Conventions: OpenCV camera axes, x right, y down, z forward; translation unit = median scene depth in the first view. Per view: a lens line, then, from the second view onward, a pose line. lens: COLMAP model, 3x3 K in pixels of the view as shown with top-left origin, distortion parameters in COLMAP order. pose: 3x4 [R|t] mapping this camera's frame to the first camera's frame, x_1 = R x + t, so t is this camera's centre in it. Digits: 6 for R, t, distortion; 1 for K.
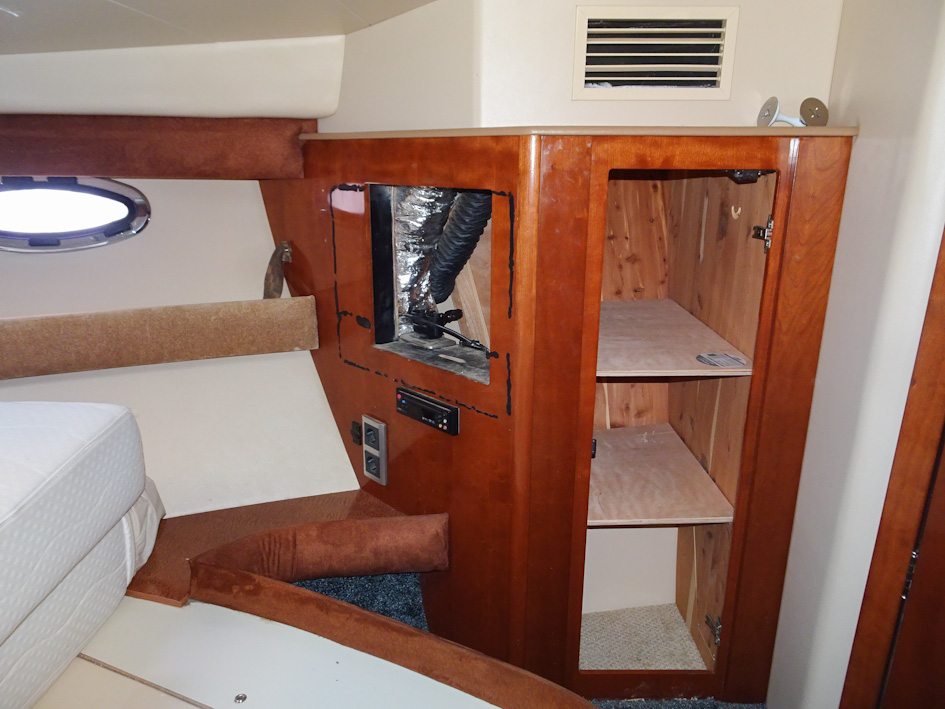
lens RADIAL K [[673.8, 0, 475.0], [0, 673.8, 355.6], [0, 0, 1]] dist [0.008000, 0.002188]
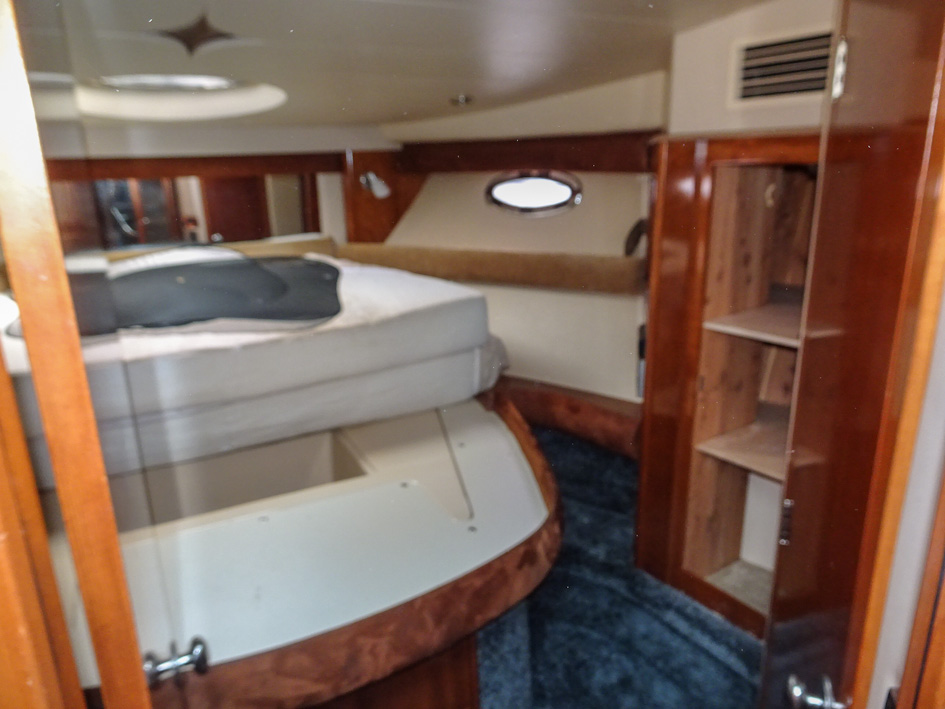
lens RADIAL K [[673.8, 0, 475.0], [0, 673.8, 355.6], [0, 0, 1]] dist [0.008000, 0.002188]
pose [[0.564900, 0.212521, -0.797323, 0.938331], [-0.202068, 0.972473, 0.116042, 0.022182], [0.800036, 0.095561, 0.592293, -0.097482]]
